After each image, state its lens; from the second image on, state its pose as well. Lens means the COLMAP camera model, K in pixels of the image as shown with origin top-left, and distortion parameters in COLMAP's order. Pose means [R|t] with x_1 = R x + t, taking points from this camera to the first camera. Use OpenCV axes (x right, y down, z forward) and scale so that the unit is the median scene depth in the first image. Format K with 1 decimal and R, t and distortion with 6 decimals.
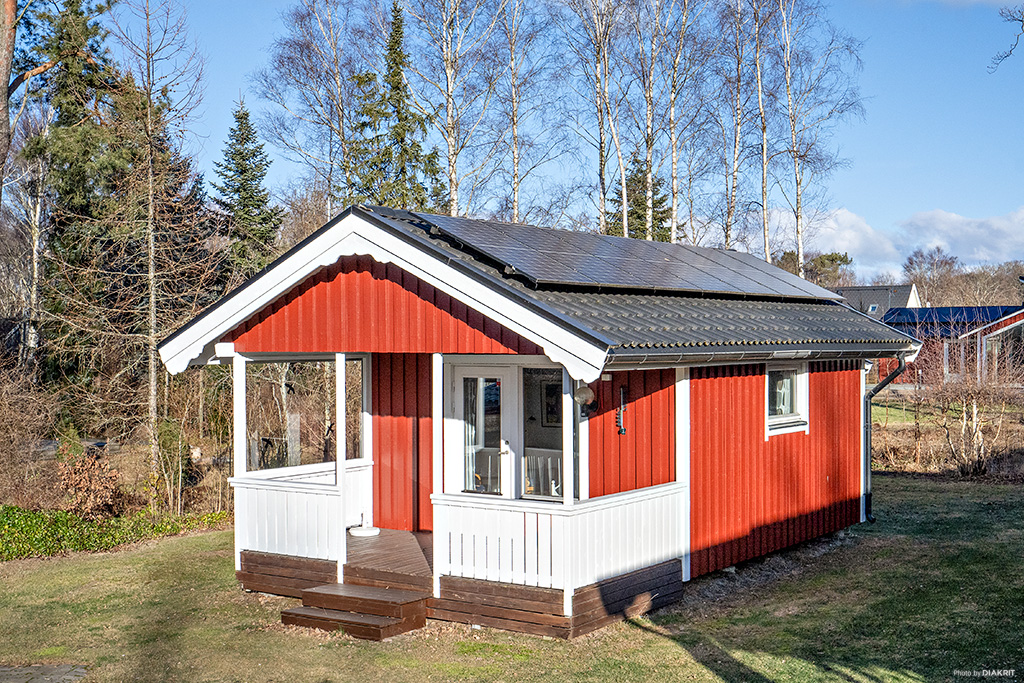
lens RADIAL K [[1304.6, 0, 513.4], [0, 1304.6, 346.7], [0, 0, 1]] dist [-0.016229, 0.000000]
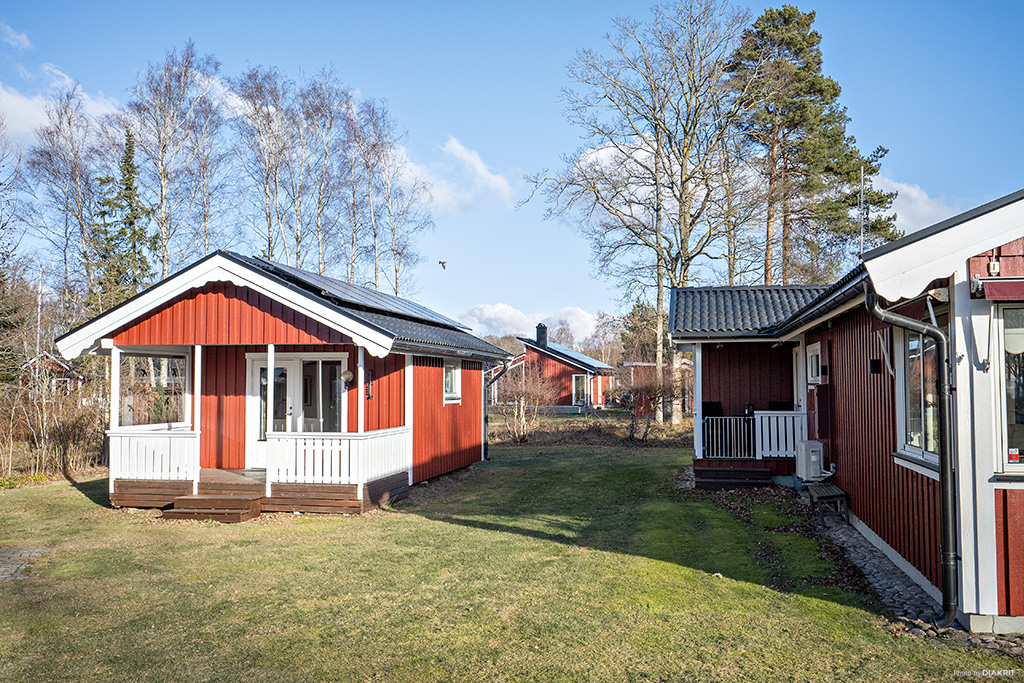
lens RADIAL K [[887.6, 0, 510.4], [0, 887.6, 336.2], [0, 0, 1]] dist [-0.018044, -0.018073]
pose [[0.923216, 0.023085, 0.383586, -0.184723], [0.000359, 0.998142, -0.060934, 0.055937], [-0.384280, 0.056393, 0.921493, -0.109353]]
